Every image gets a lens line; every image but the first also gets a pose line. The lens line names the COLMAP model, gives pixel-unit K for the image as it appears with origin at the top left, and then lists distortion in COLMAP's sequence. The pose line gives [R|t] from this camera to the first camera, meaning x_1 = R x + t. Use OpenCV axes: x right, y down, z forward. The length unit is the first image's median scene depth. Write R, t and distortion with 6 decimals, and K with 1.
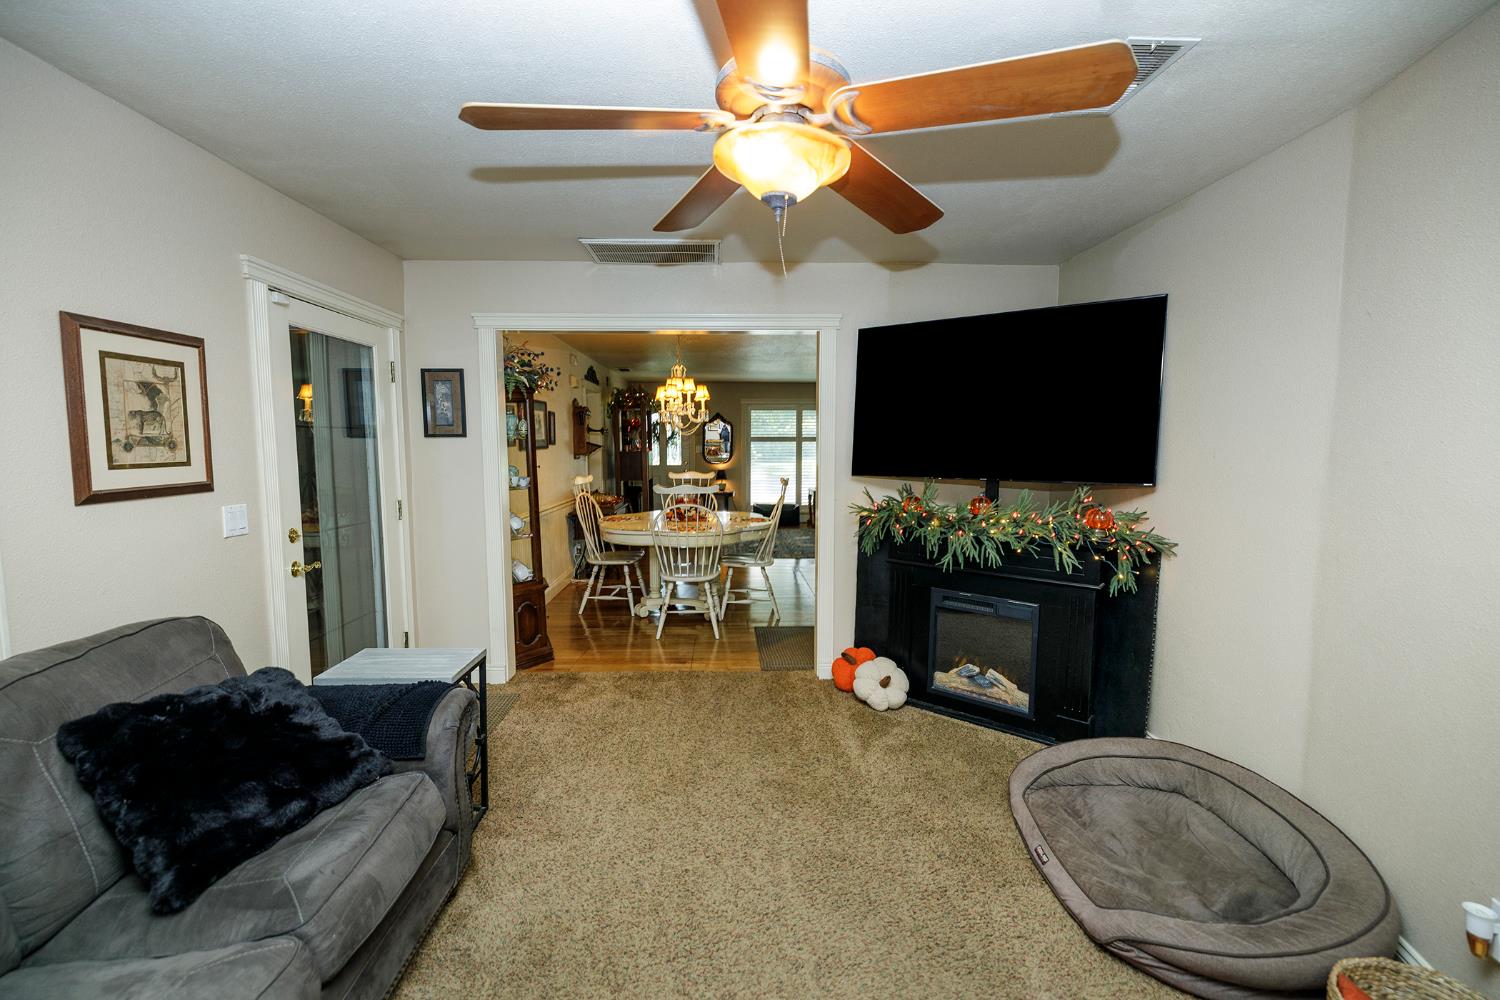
lens RADIAL K [[627.6, 0, 738.4], [0, 627.6, 499.0], [0, 0, 1]] dist [0.001809, 0.000382]
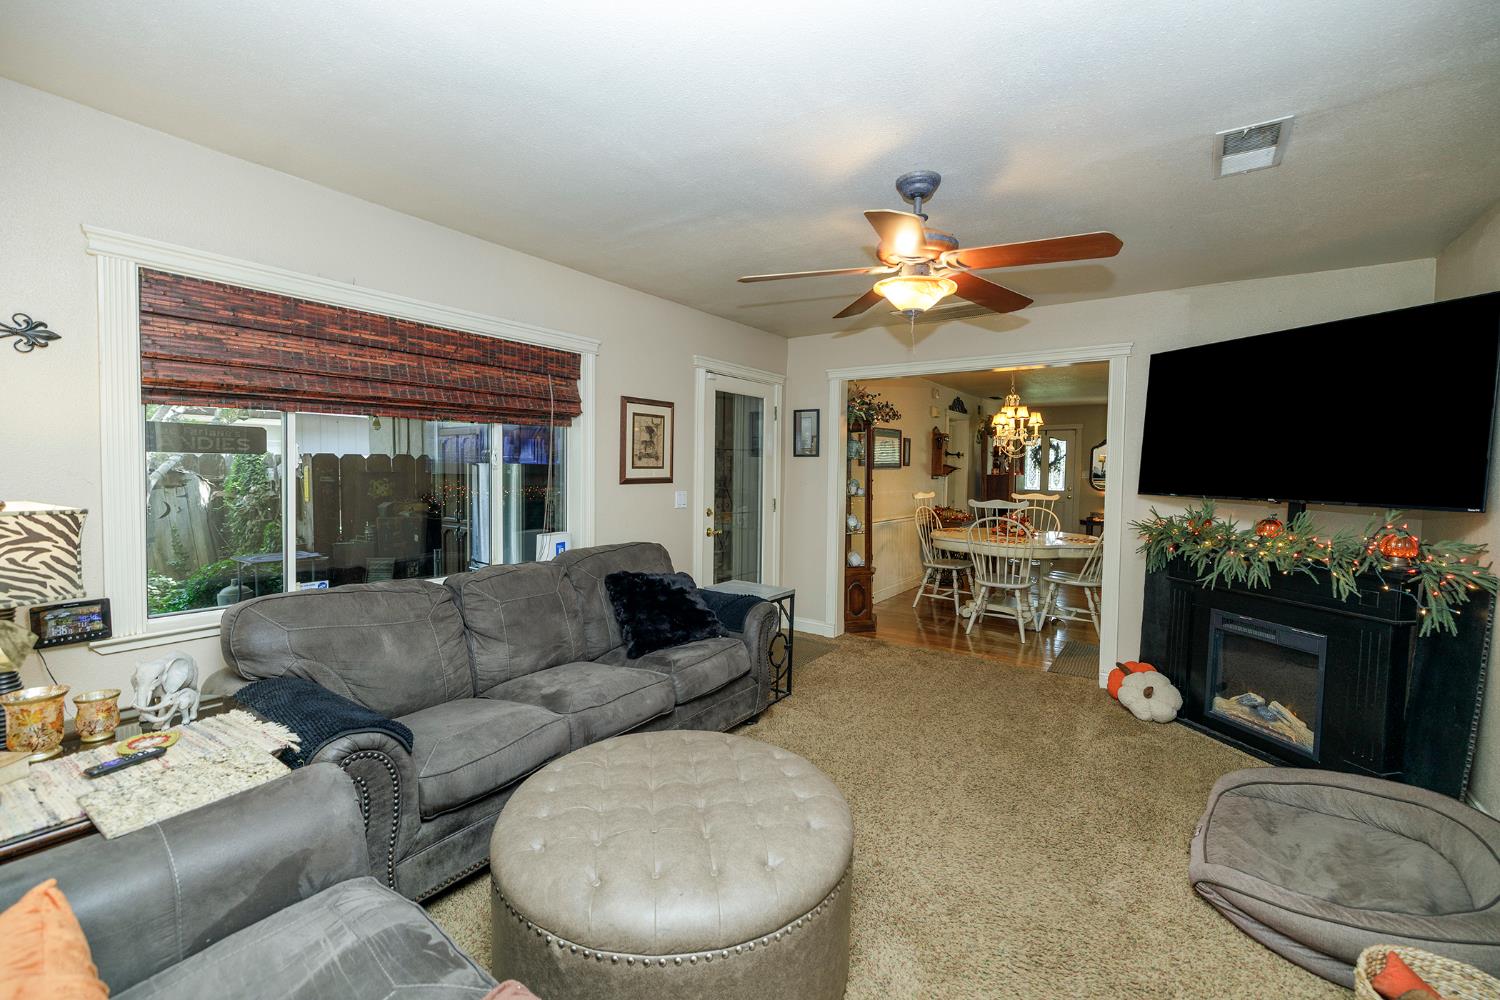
lens RADIAL K [[624.8, 0, 740.8], [0, 624.8, 497.9], [0, 0, 1]] dist [0.003636, -0.000696]
pose [[0.797304, 0.041823, -0.602127, 0.311422], [-0.068880, 0.997384, -0.021930, 0.040813], [0.599634, 0.058960, 0.798099, -0.250616]]
